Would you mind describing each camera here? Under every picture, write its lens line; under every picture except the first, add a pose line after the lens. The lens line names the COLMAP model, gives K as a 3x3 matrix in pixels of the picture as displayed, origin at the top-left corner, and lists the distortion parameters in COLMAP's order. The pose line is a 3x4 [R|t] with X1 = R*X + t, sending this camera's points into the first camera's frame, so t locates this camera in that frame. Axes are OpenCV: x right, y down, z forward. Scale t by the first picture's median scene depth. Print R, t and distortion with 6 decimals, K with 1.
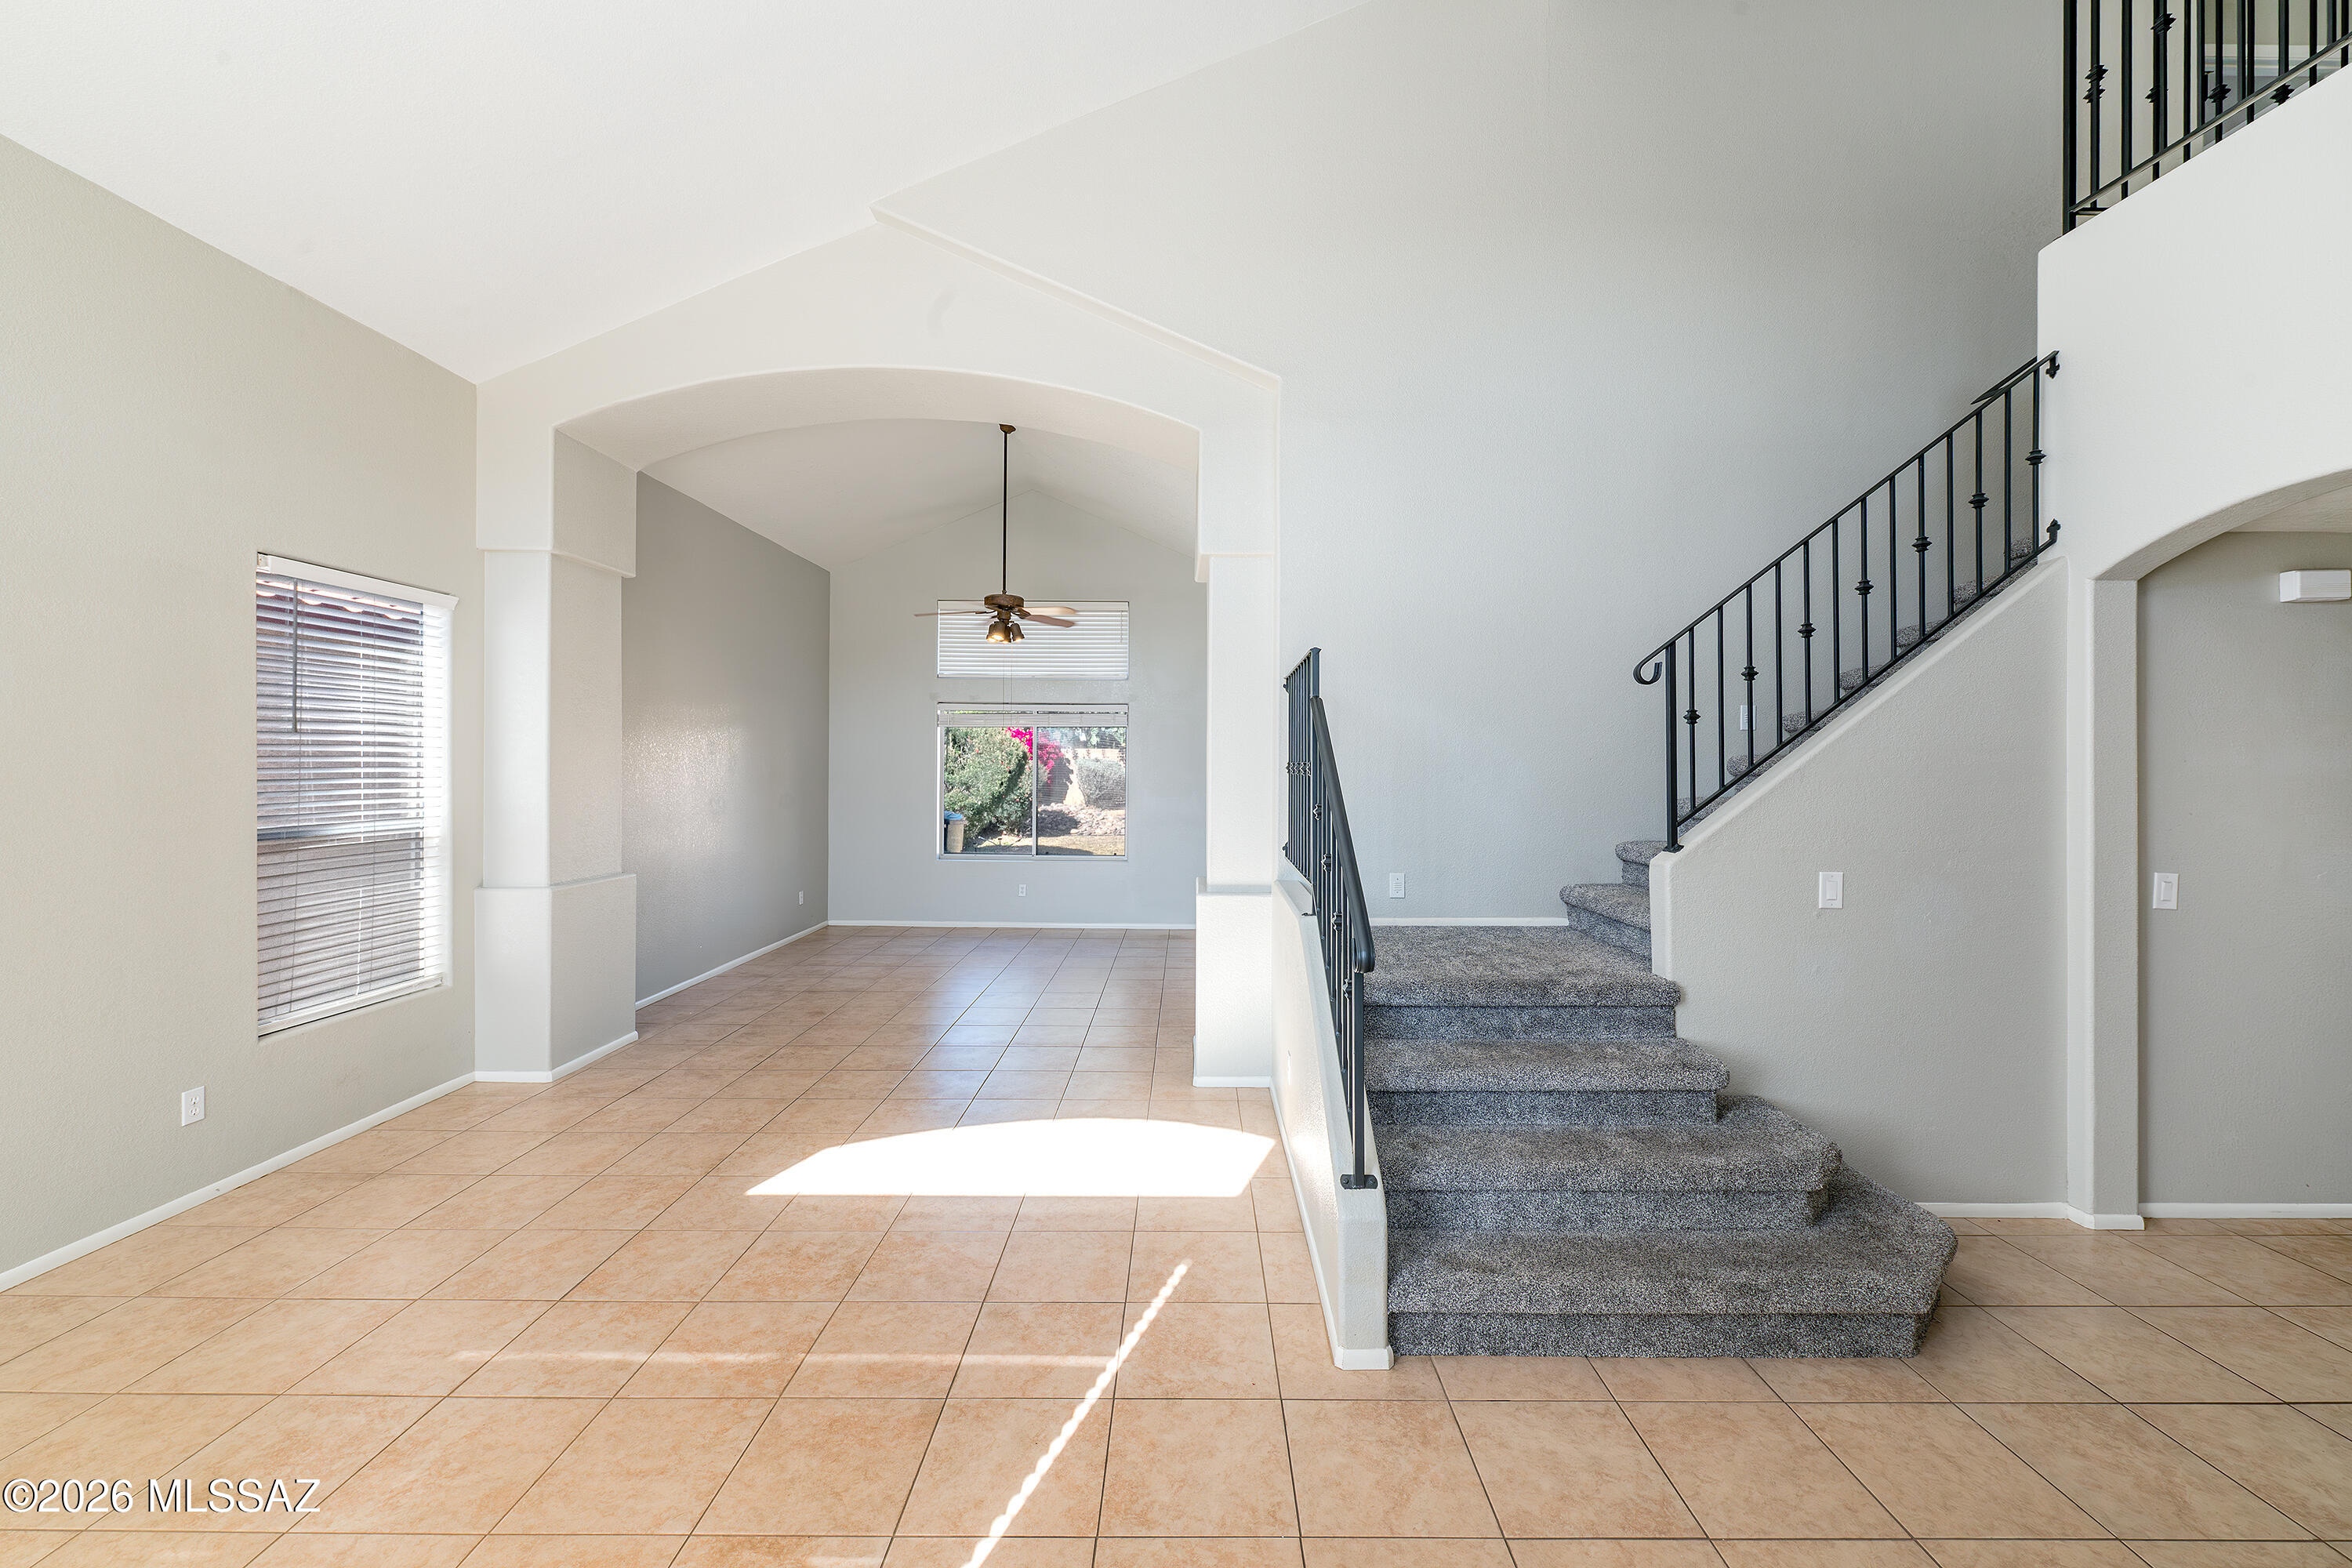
lens RADIAL K [[935.4, 0, 1200.2], [0, 935.4, 766.9], [0, 0, 1]] dist [-0.001707, 0.000040]
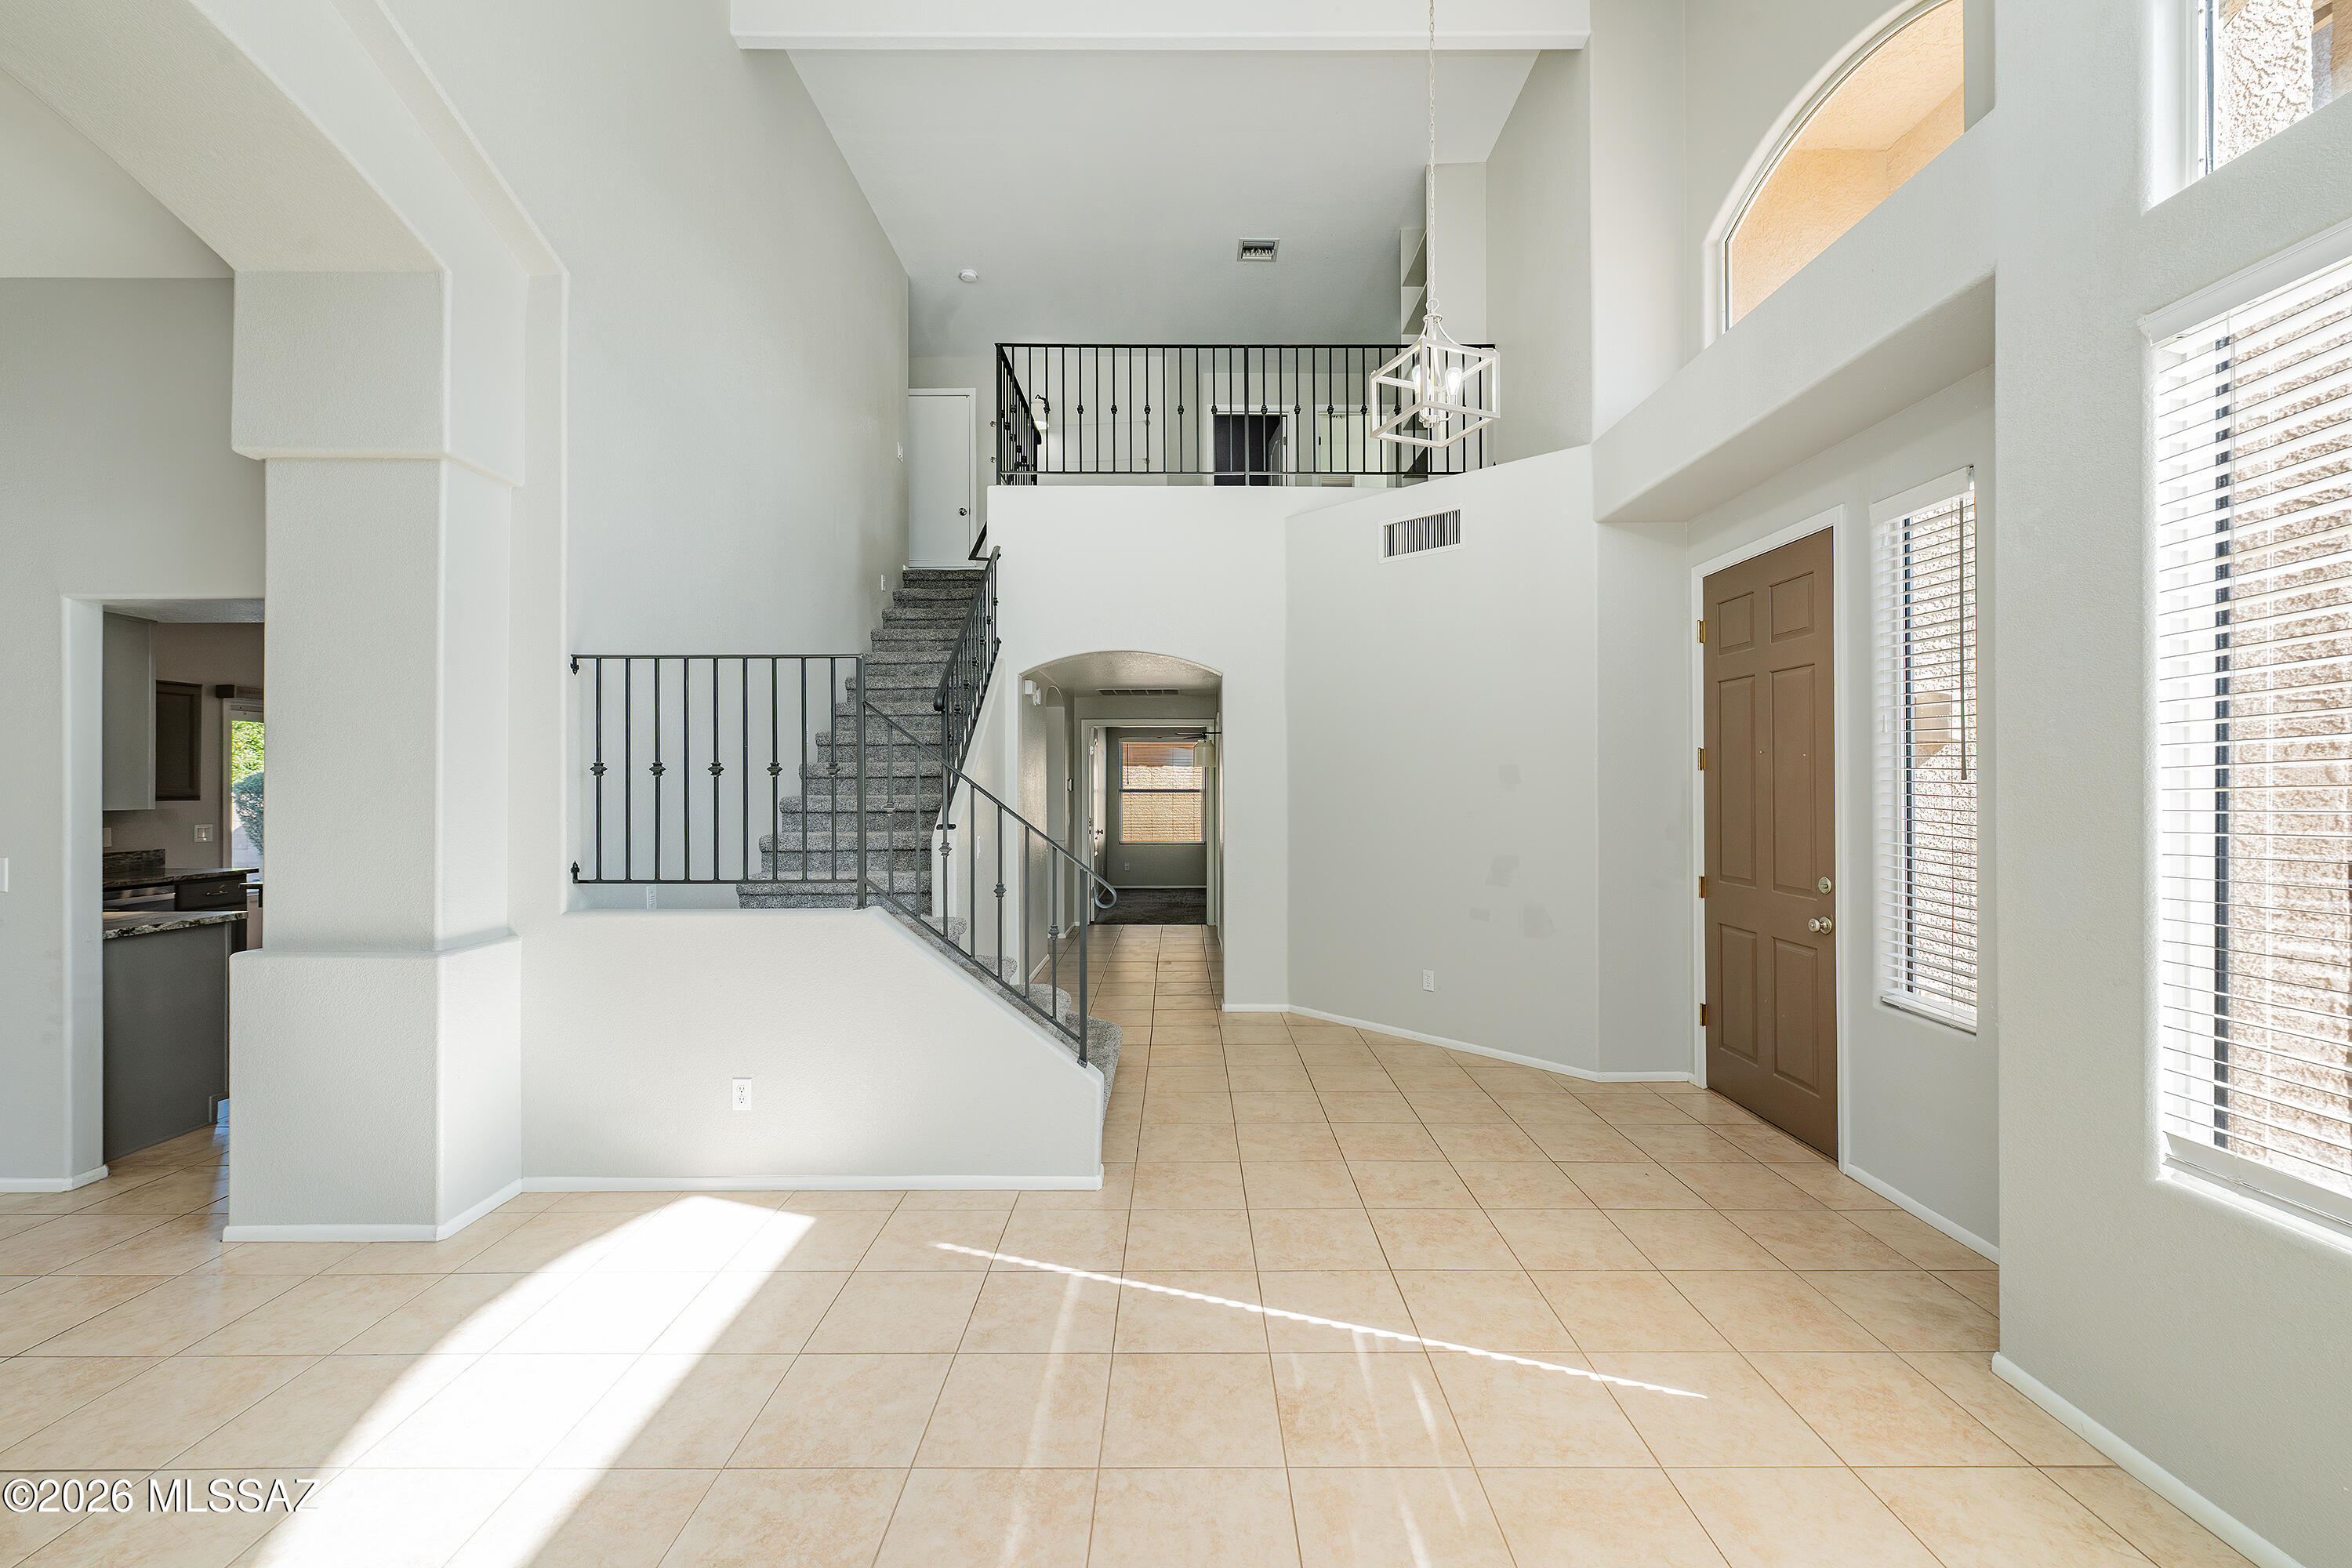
lens RADIAL K [[935.4, 0, 1171.0], [0, 935.4, 776.4], [0, 0, 1]] dist [-0.001707, 0.000040]
pose [[0.014733, -0.002201, 0.999889, -1.157460], [0.002514, 0.999994, 0.002164, 0.008147], [-0.999888, 0.002482, 0.014739, 0.788797]]
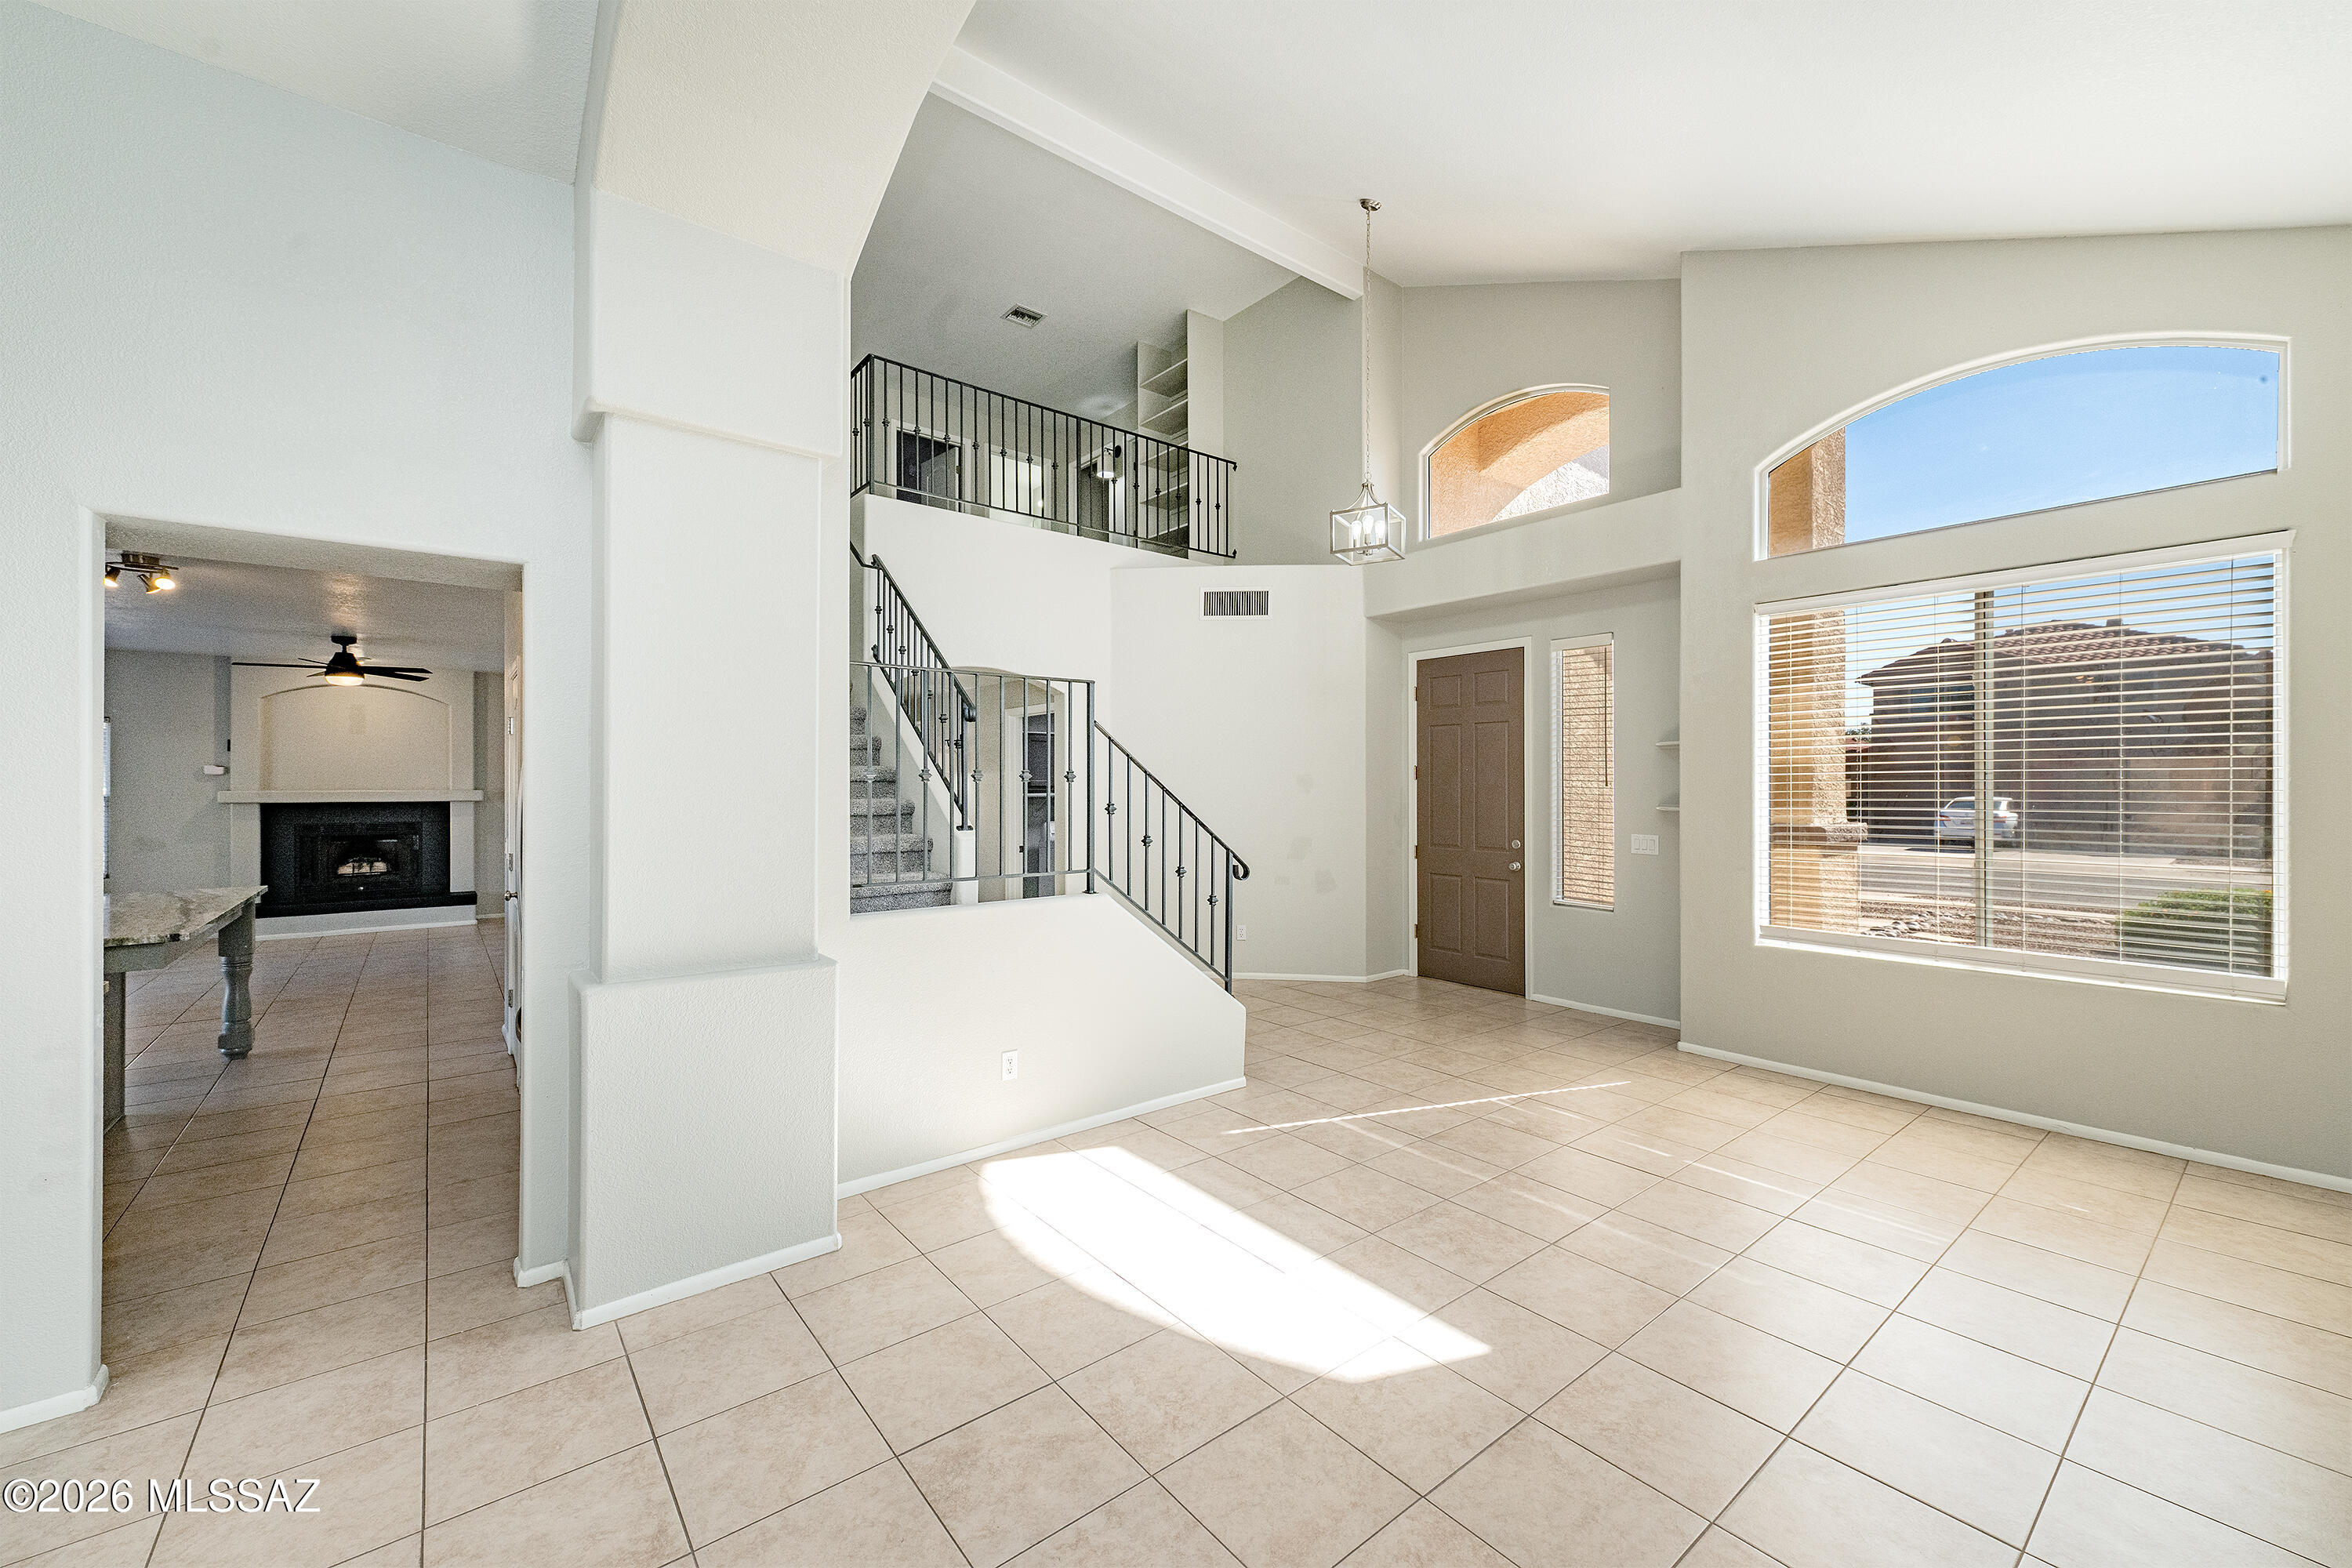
lens RADIAL K [[935.4, 0, 1174.2], [0, 935.4, 781.3], [0, 0, 1]] dist [-0.001707, 0.000040]
pose [[-0.612320, -0.004754, 0.790596, -1.174743], [-0.004554, 0.999987, 0.002486, 0.003758], [-0.790597, -0.002078, -0.612334, 2.102518]]
